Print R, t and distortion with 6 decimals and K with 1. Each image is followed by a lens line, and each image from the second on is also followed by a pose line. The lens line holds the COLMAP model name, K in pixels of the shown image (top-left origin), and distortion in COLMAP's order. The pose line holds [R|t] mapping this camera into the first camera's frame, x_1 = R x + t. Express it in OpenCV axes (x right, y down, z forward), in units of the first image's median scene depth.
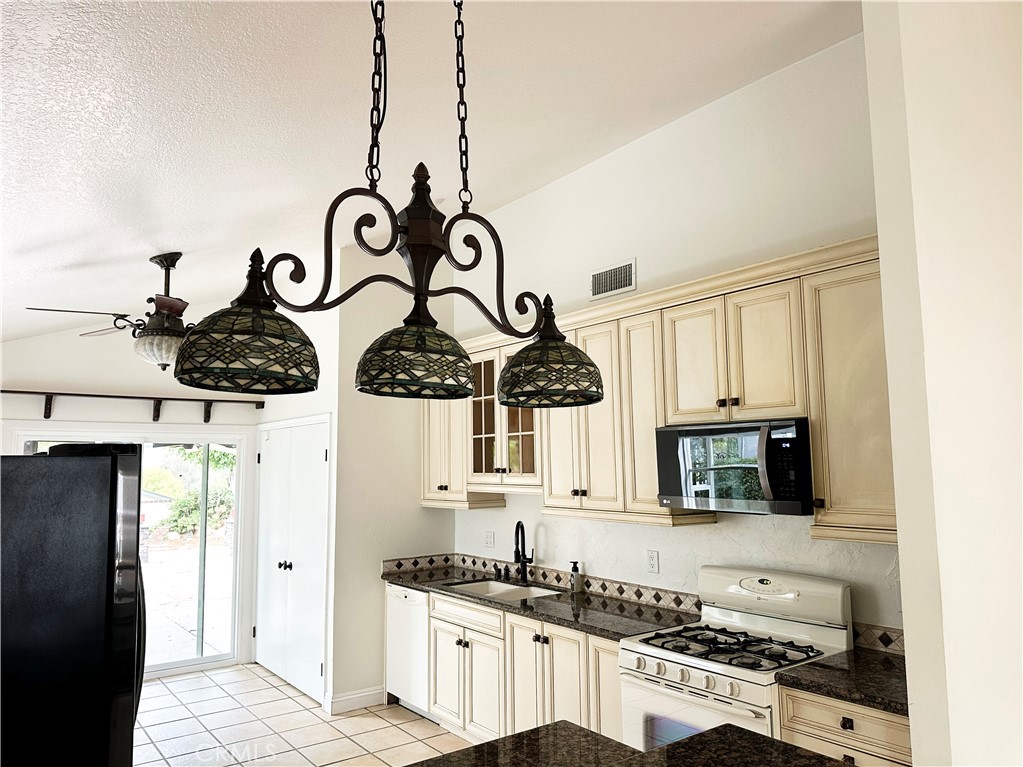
lens RADIAL K [[723.8, 0, 510.6], [0, 723.8, 382.3], [0, 0, 1]] dist [0.053980, -0.004360]
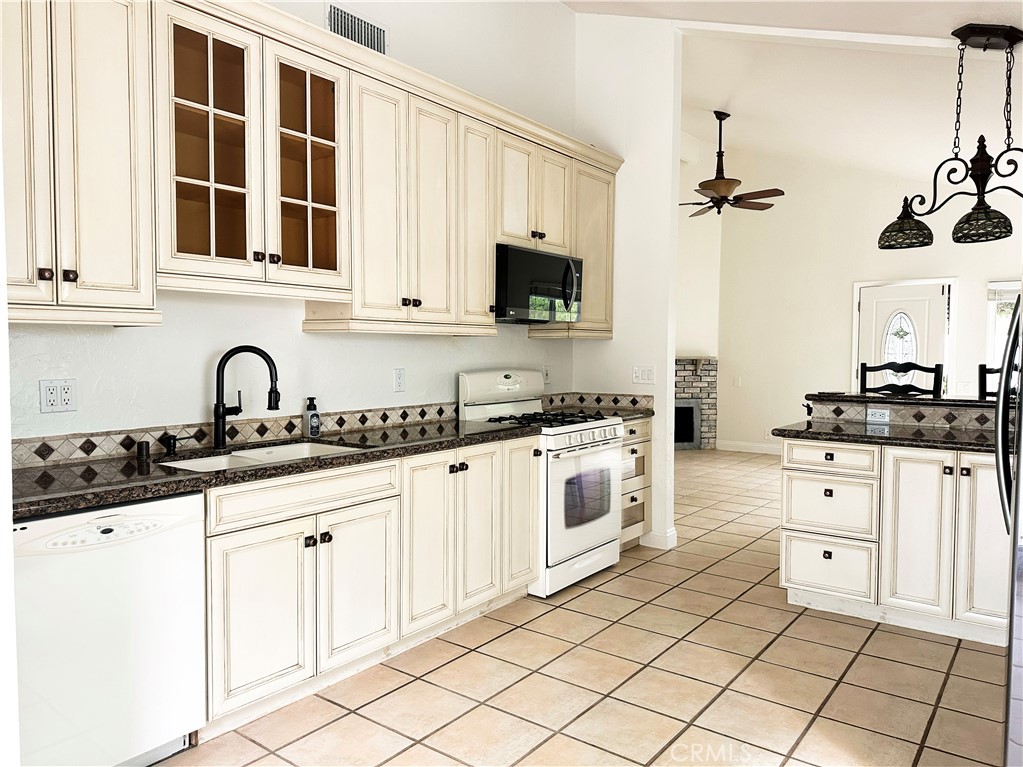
lens RADIAL K [[723.8, 0, 515.6], [0, 723.8, 382.0], [0, 0, 1]] dist [0.053980, -0.004360]
pose [[-0.301732, -0.046164, 0.952274, -0.703097], [-0.119398, 0.992793, 0.010296, 0.213249], [-0.945887, -0.110593, -0.305070, 1.097934]]
